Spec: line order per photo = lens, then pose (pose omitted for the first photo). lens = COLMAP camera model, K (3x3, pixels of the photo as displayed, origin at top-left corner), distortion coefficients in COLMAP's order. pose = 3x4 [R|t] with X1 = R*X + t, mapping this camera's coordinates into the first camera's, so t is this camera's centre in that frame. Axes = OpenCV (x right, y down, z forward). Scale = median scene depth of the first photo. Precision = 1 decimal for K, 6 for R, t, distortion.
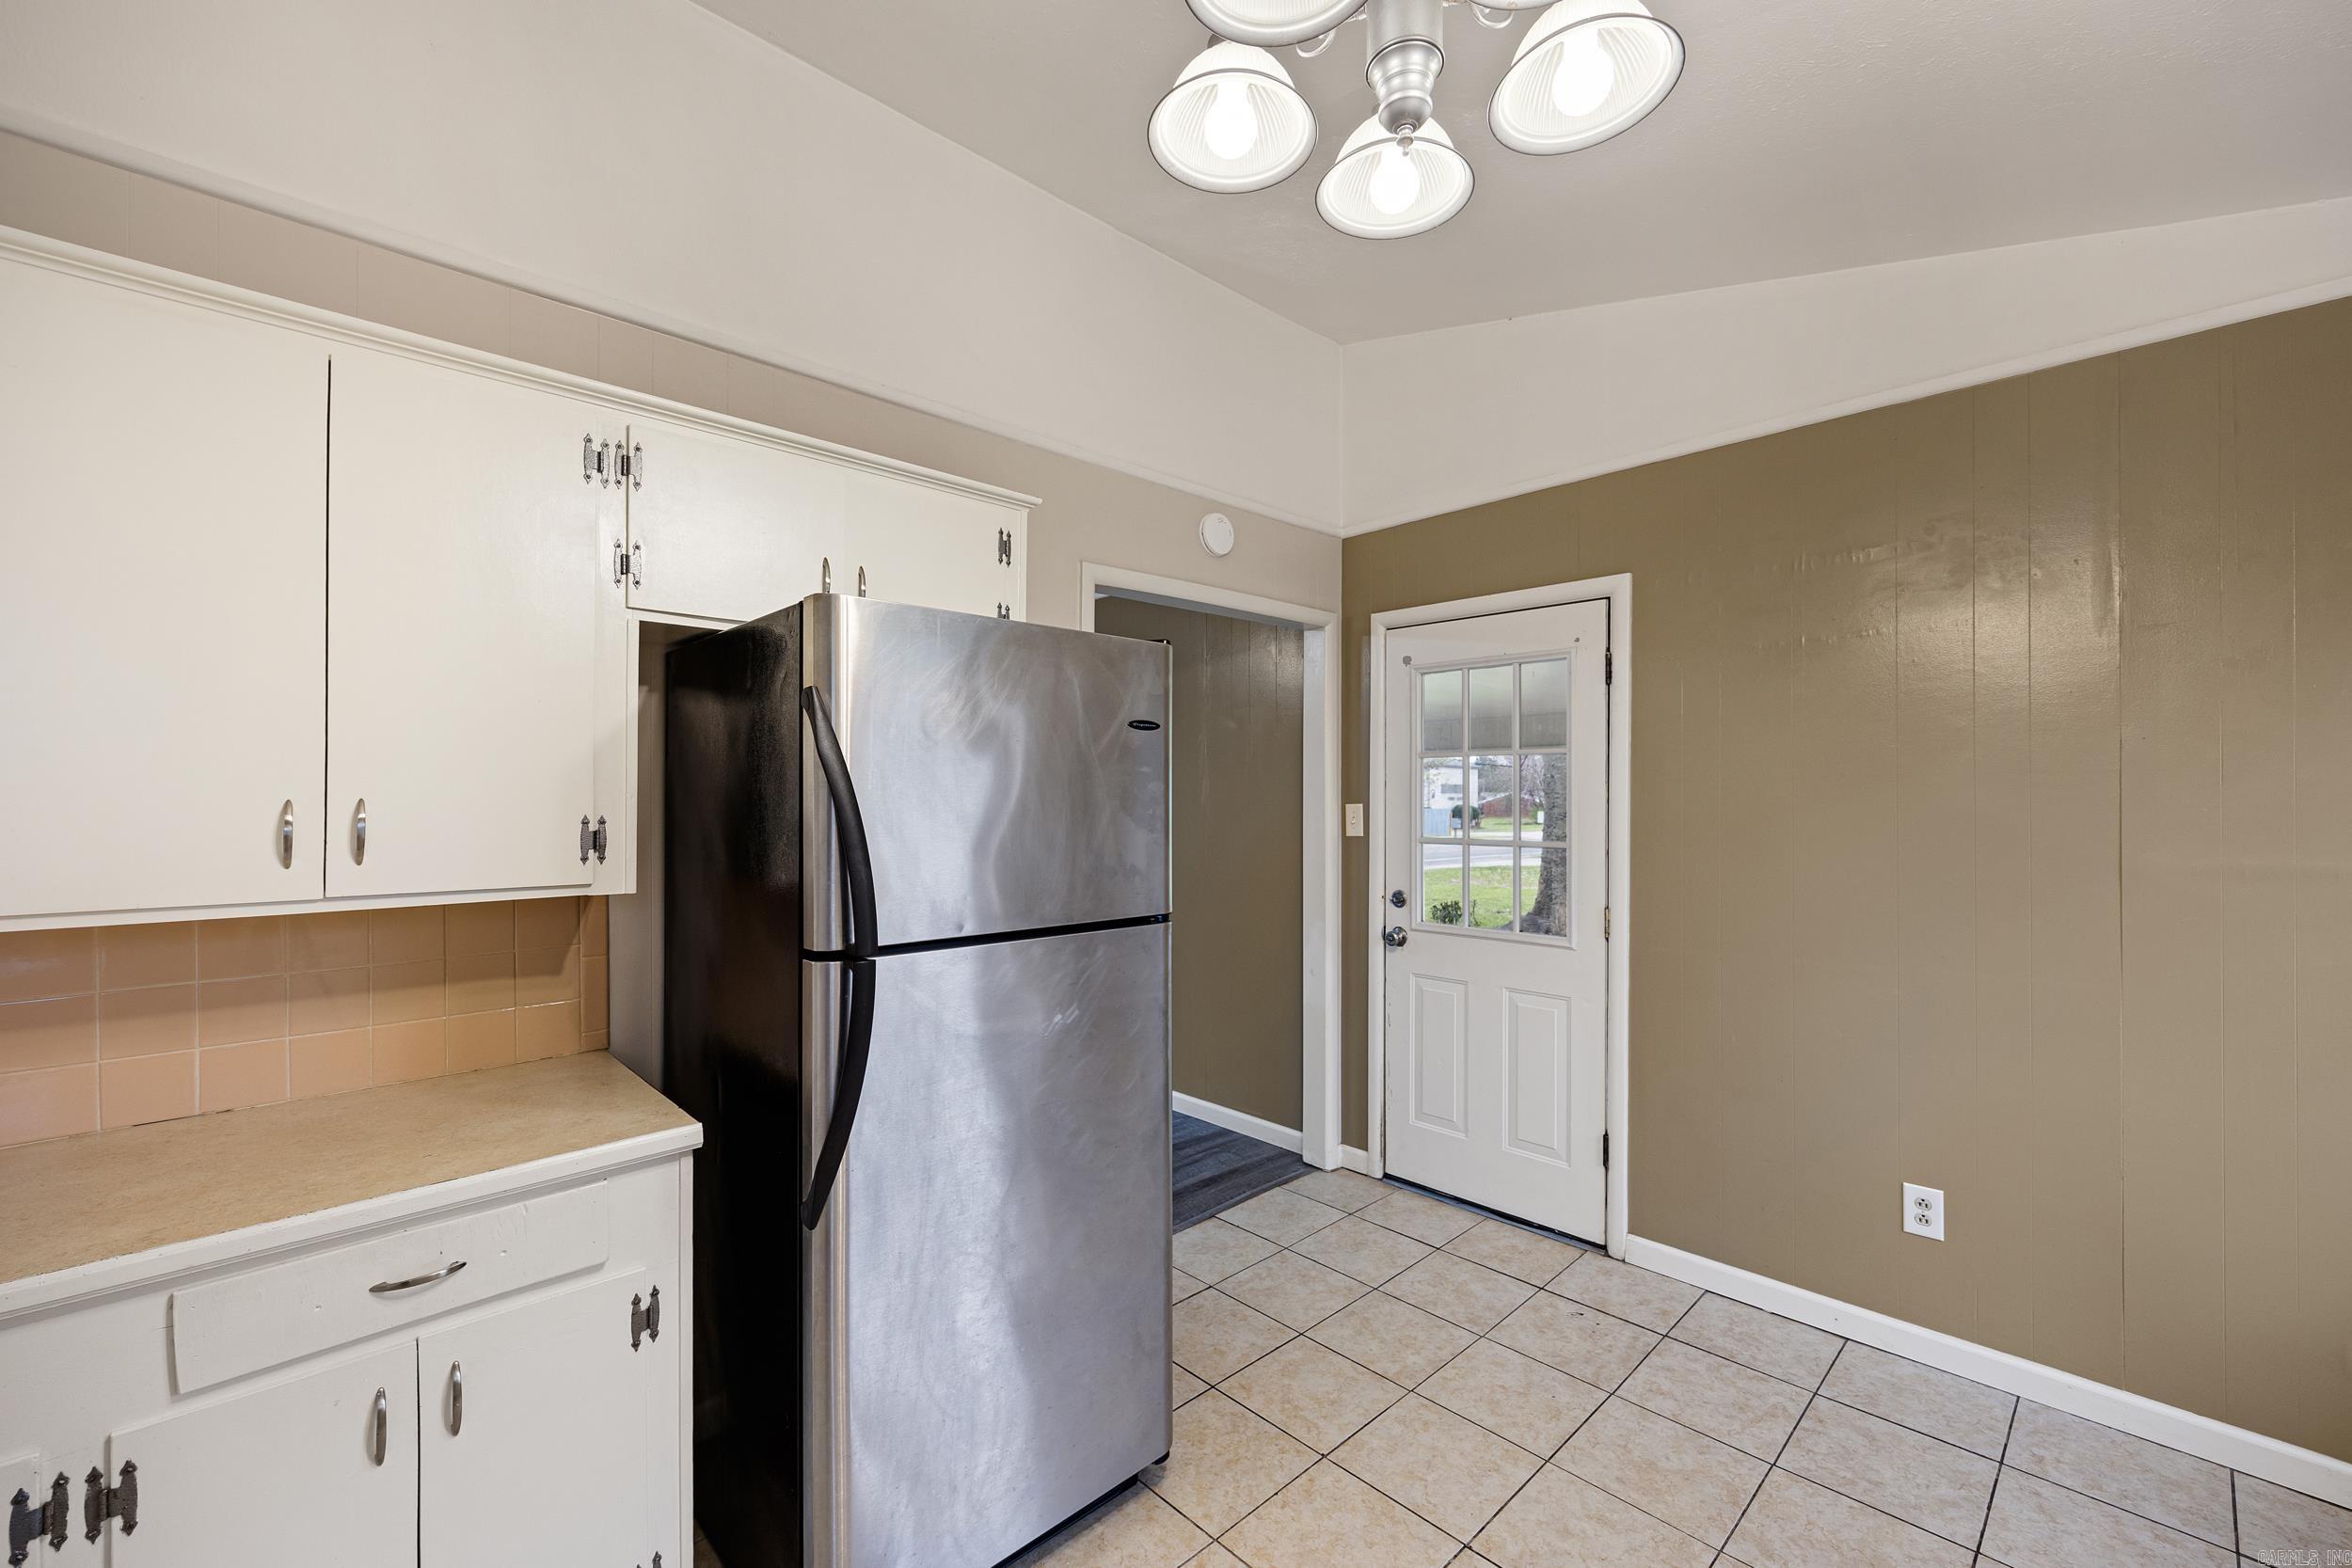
lens RADIAL K [[955.1, 0, 1189.2], [0, 955.1, 797.9], [0, 0, 1]] dist [-0.001752, -0.000021]
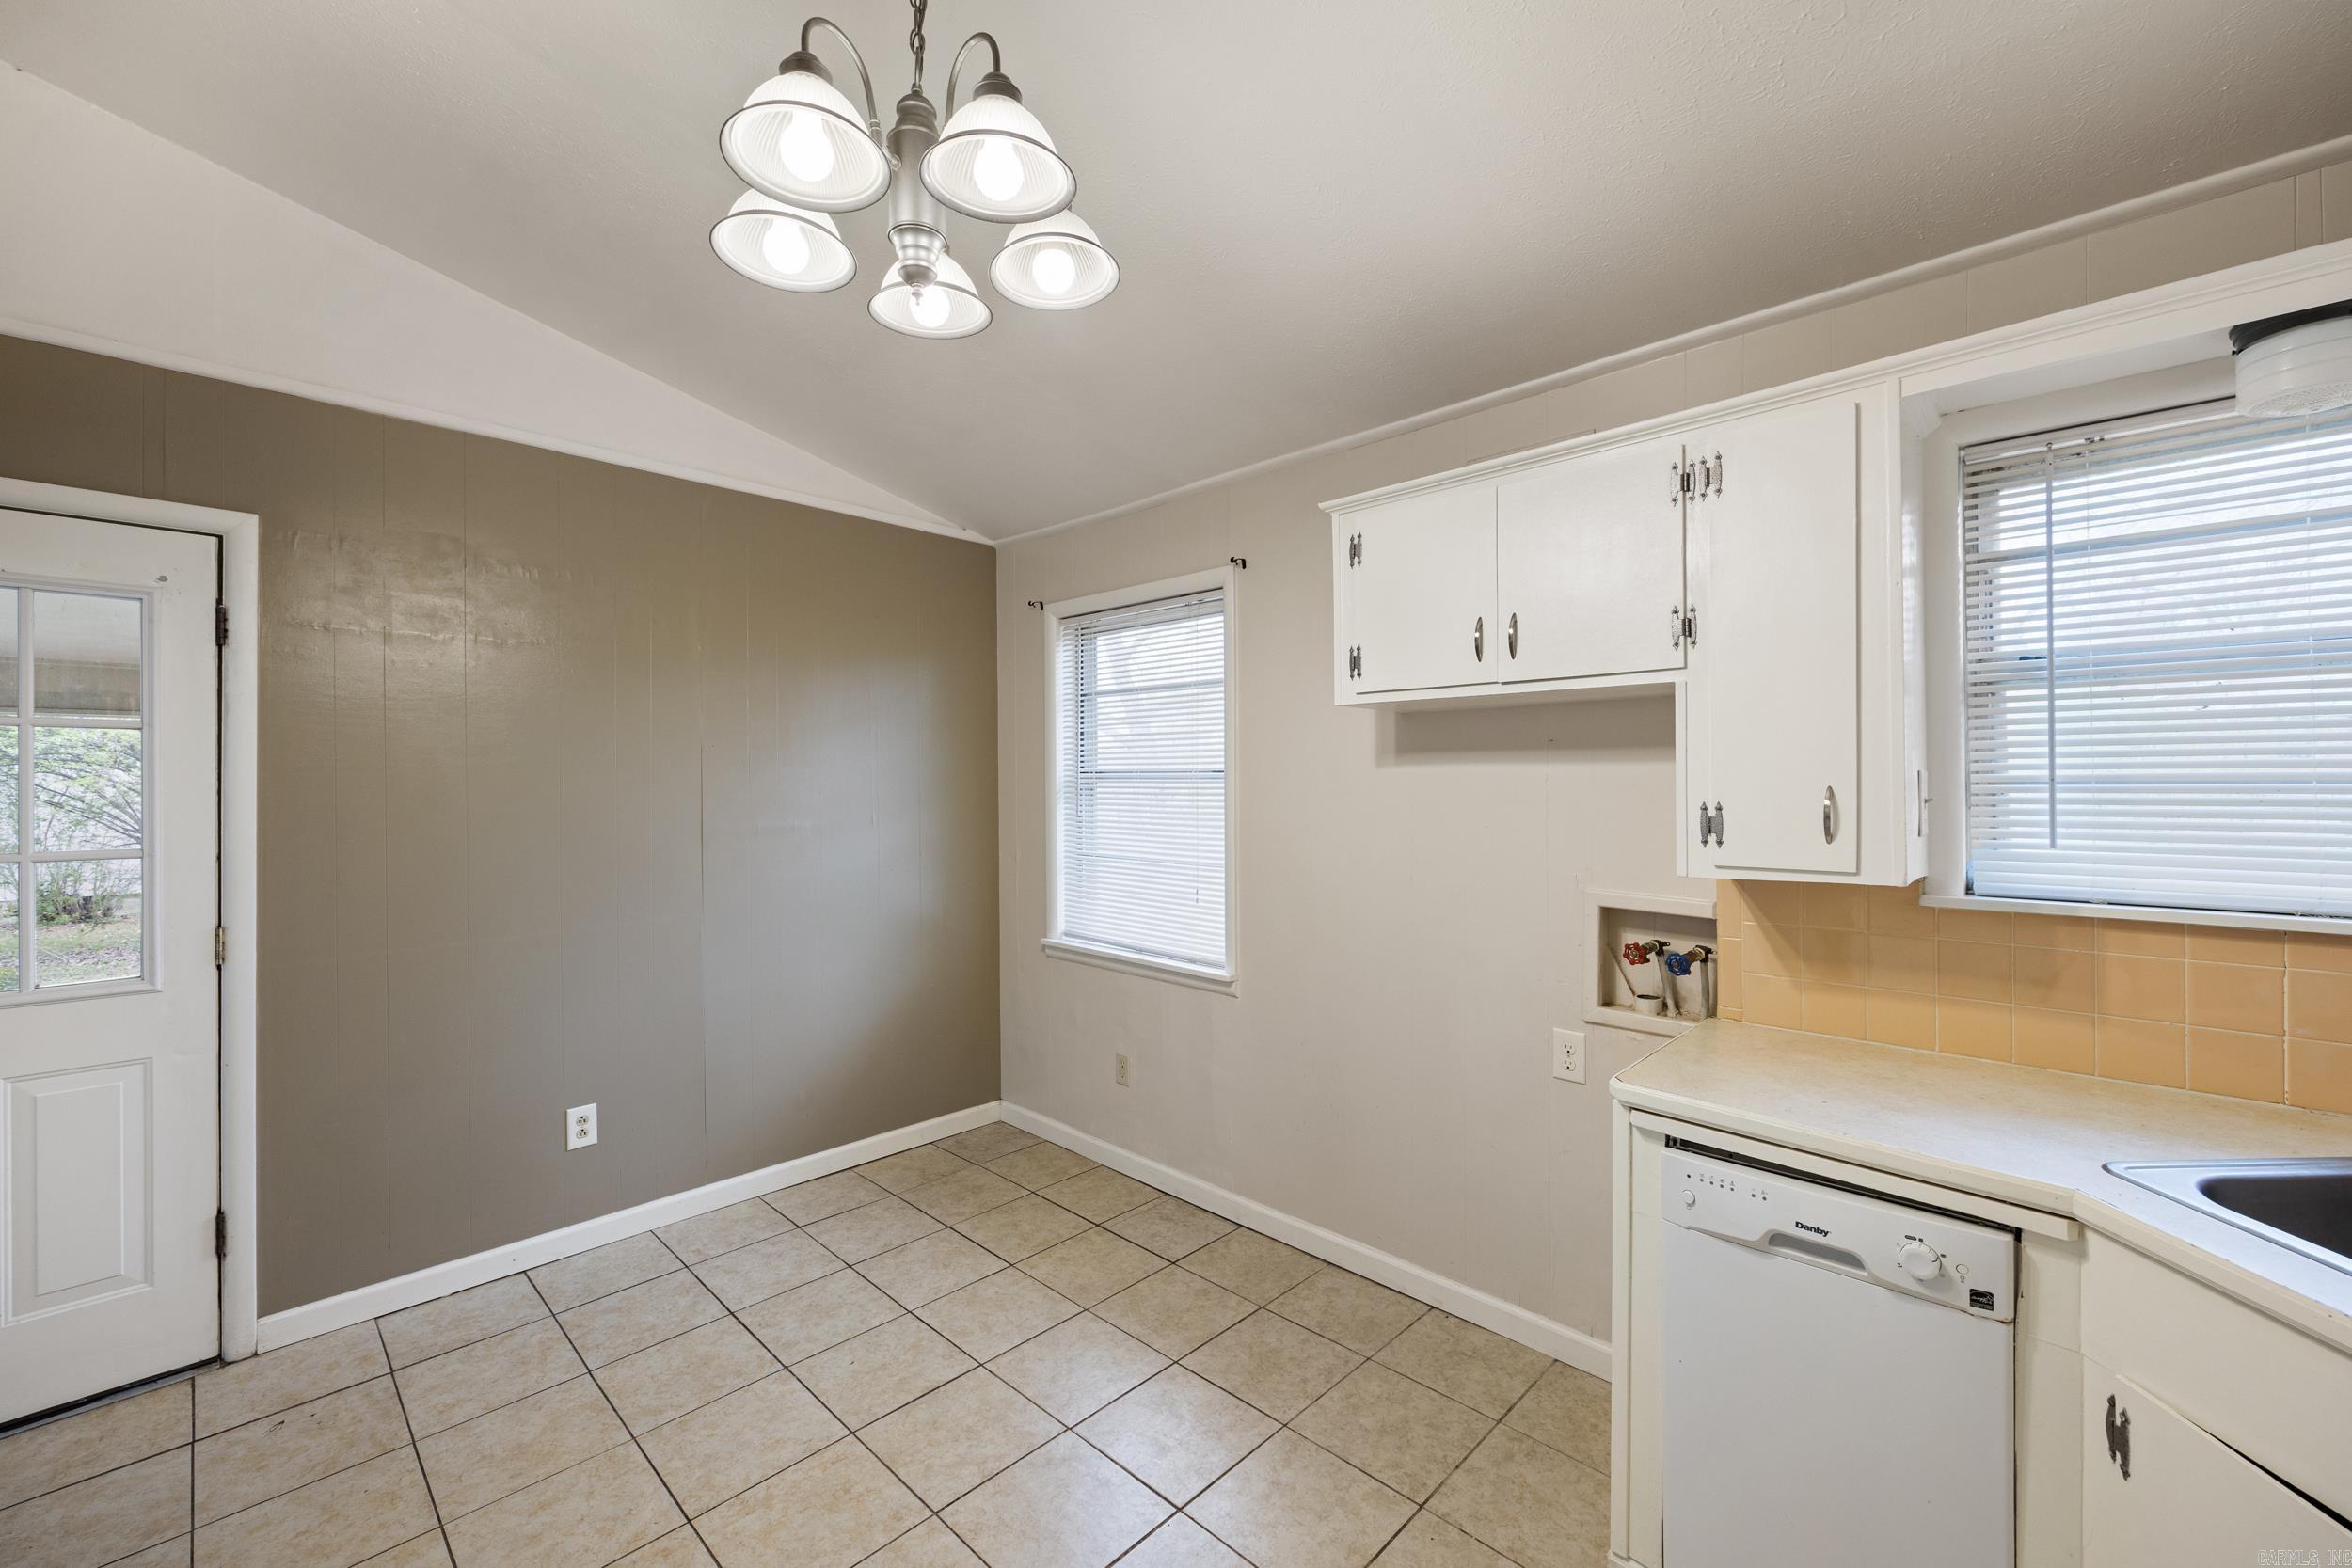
lens RADIAL K [[955.1, 0, 1177.1], [0, 955.1, 781.4], [0, 0, 1]] dist [-0.001752, -0.000021]
pose [[-0.045344, -0.001523, 0.998970, -0.480915], [0.005315, 0.999984, 0.001766, -0.003479], [-0.998957, 0.005390, -0.045335, 0.300308]]
